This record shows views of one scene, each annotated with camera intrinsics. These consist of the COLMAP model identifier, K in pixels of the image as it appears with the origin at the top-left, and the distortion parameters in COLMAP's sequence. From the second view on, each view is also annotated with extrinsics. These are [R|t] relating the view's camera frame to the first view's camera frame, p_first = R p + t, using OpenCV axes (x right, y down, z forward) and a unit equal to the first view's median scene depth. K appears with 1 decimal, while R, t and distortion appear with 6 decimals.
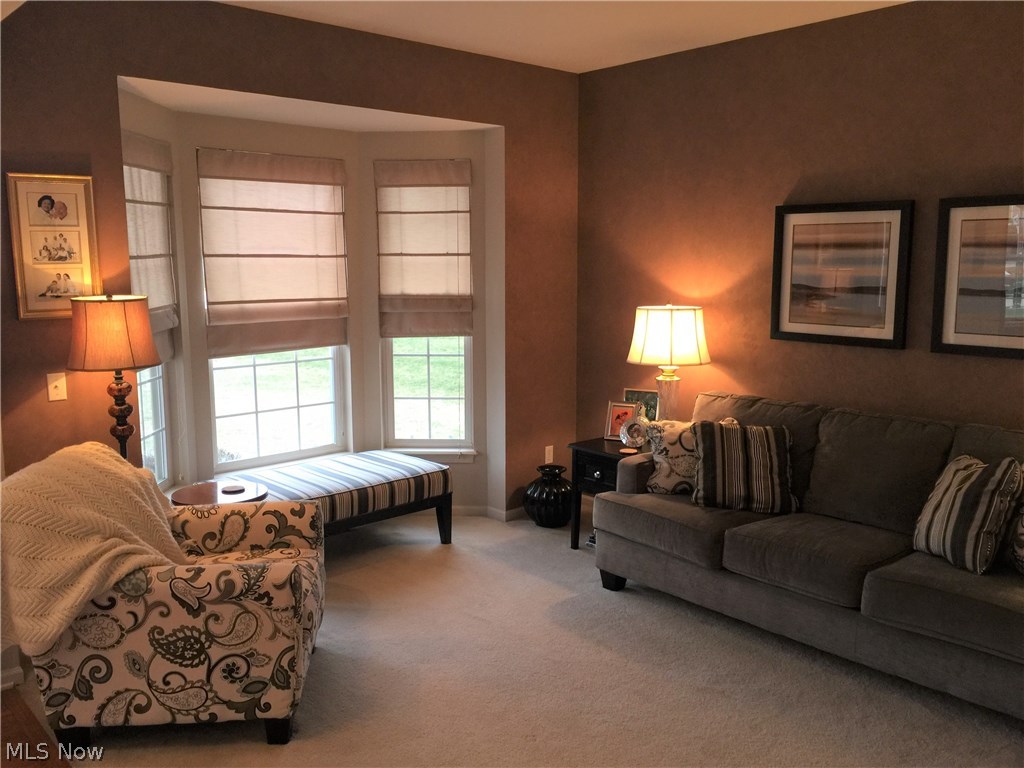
lens RADIAL K [[878.0, 0, 506.8], [0, 878.0, 381.2], [0, 0, 1]] dist [0.088539, -0.125395]
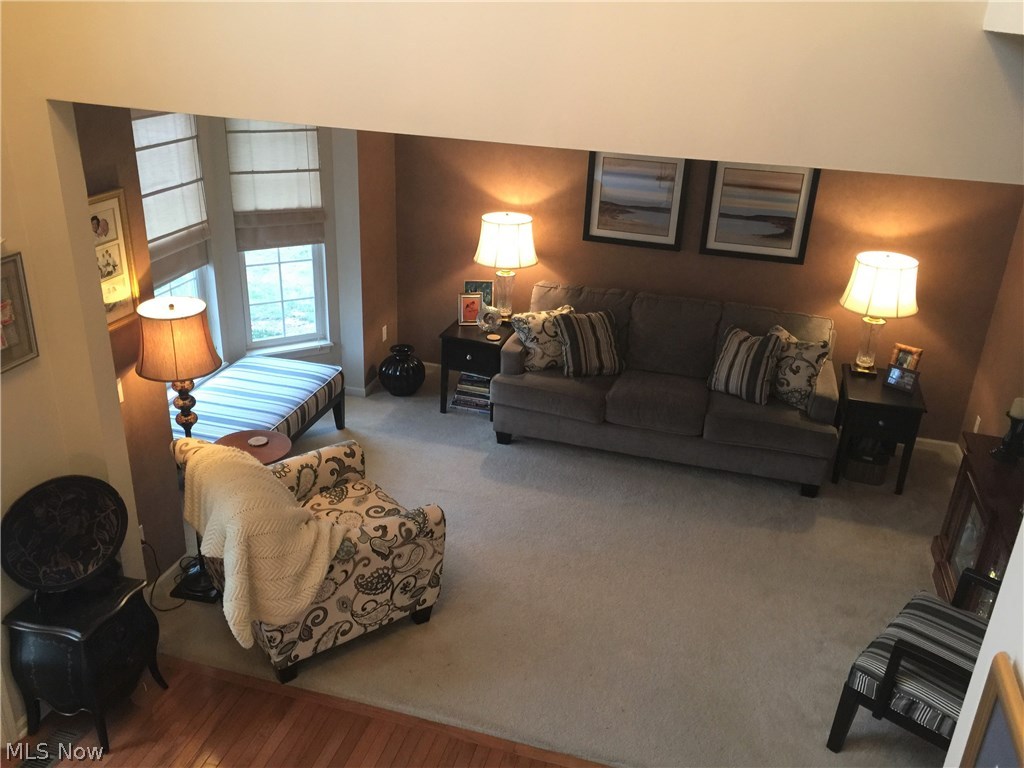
lens RADIAL K [[883.3, 0, 512.5], [0, 883.3, 377.3], [0, 0, 1]] dist [0.080688, -0.097850]
pose [[0.843682, -0.180776, 0.505490, -0.624882], [0.033684, 0.957568, 0.286231, -0.290603], [-0.535785, -0.224462, 0.813972, -0.107592]]
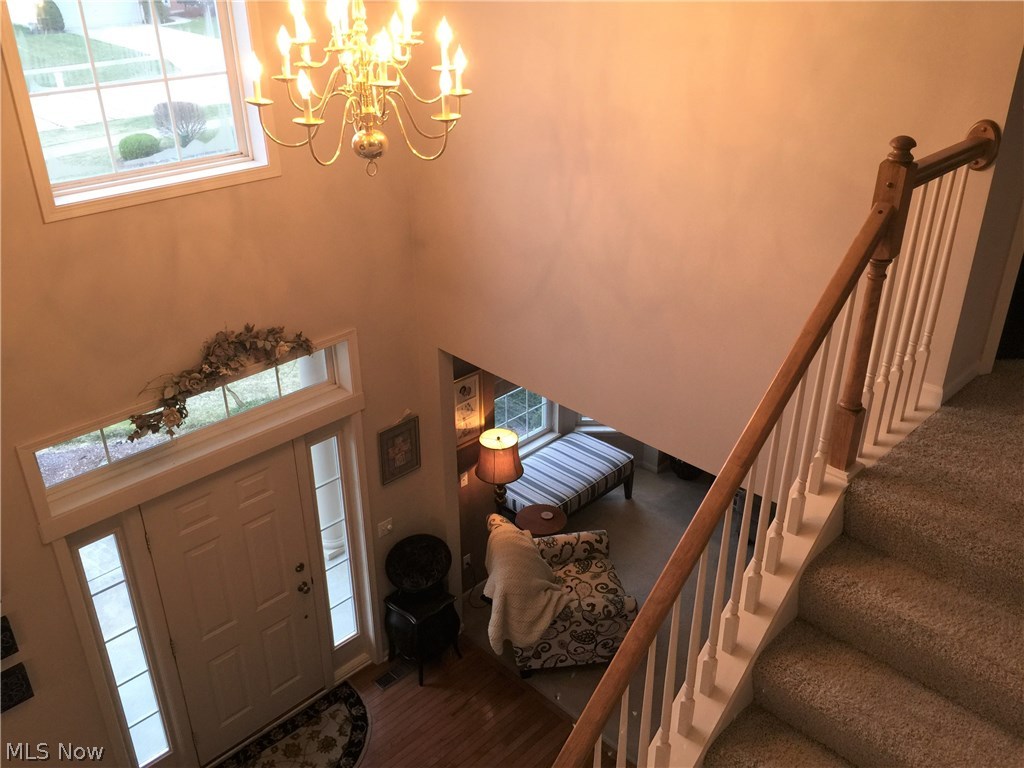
lens RADIAL K [[878.0, 0, 506.8], [0, 878.0, 381.2], [0, 0, 1]] dist [0.088539, -0.125395]
pose [[0.998654, -0.027300, 0.044098, -0.478353], [0.011361, 0.944754, 0.327584, -0.737388], [-0.050604, -0.326642, 0.943792, -0.589884]]
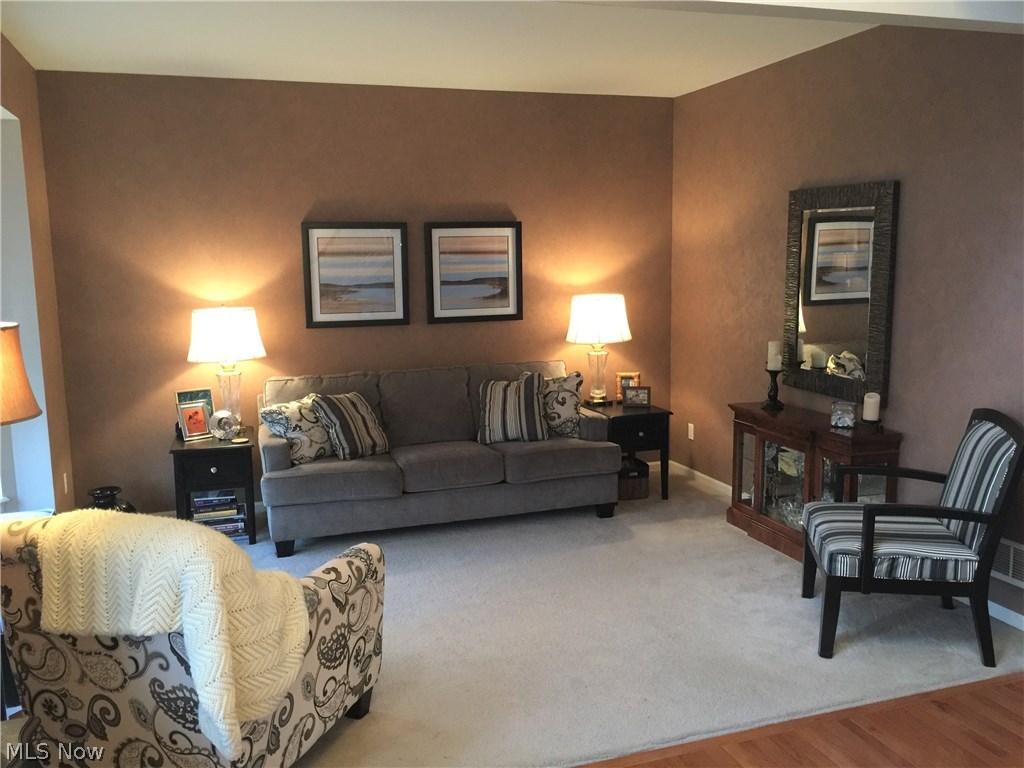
lens RADIAL K [[883.3, 0, 512.5], [0, 883.3, 377.3], [0, 0, 1]] dist [0.080688, -0.097850]
pose [[0.397136, -0.130821, 0.908388, -0.889981], [0.149247, 0.985819, 0.076724, -0.039949], [-0.905543, 0.105104, 0.411029, 0.283411]]
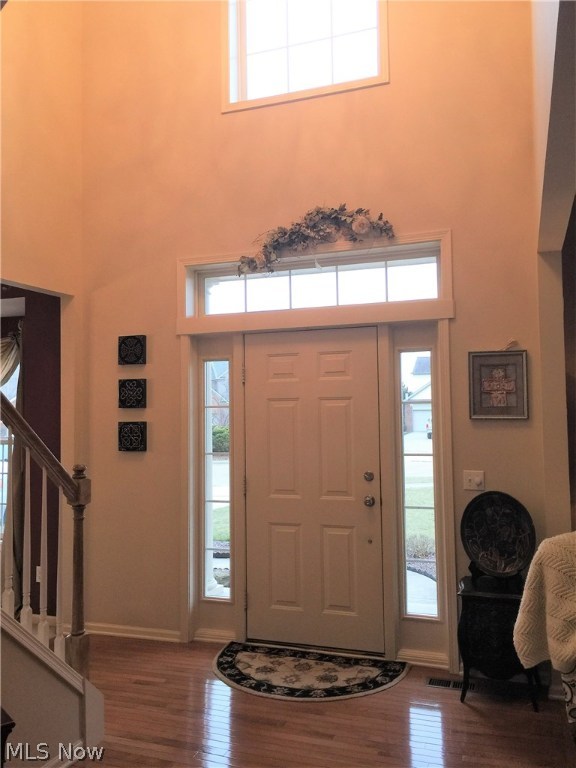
lens RADIAL K [[662.4, 0, 288.0], [0, 662.4, 384.0], [0, 0, 1]] dist [0.080688, -0.097850]
pose [[0.478929, -0.045189, -0.876690, 0.147685], [-0.113487, 0.987107, -0.112877, 0.029757], [0.870487, 0.153553, 0.467626, 0.067024]]
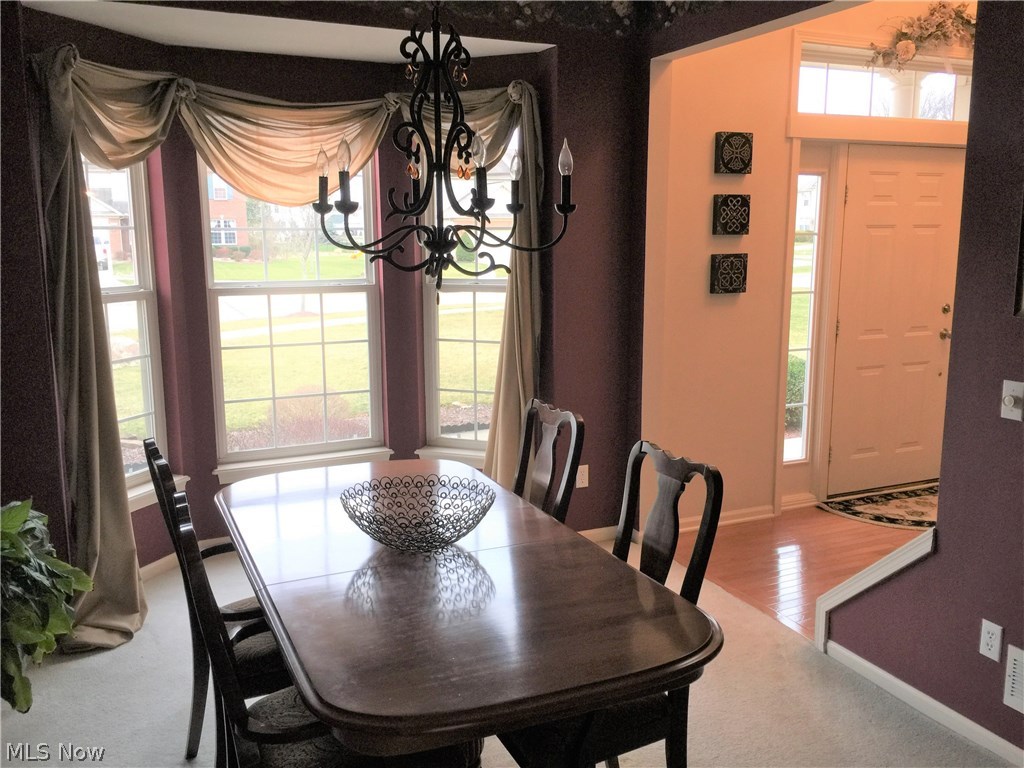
lens RADIAL K [[878.0, 0, 506.8], [0, 878.0, 381.2], [0, 0, 1]] dist [0.088539, -0.125395]
pose [[0.953486, 0.048271, -0.297546, -1.011707], [-0.041471, 0.998715, 0.029126, 0.145976], [0.298570, -0.015432, 0.954263, -0.860188]]
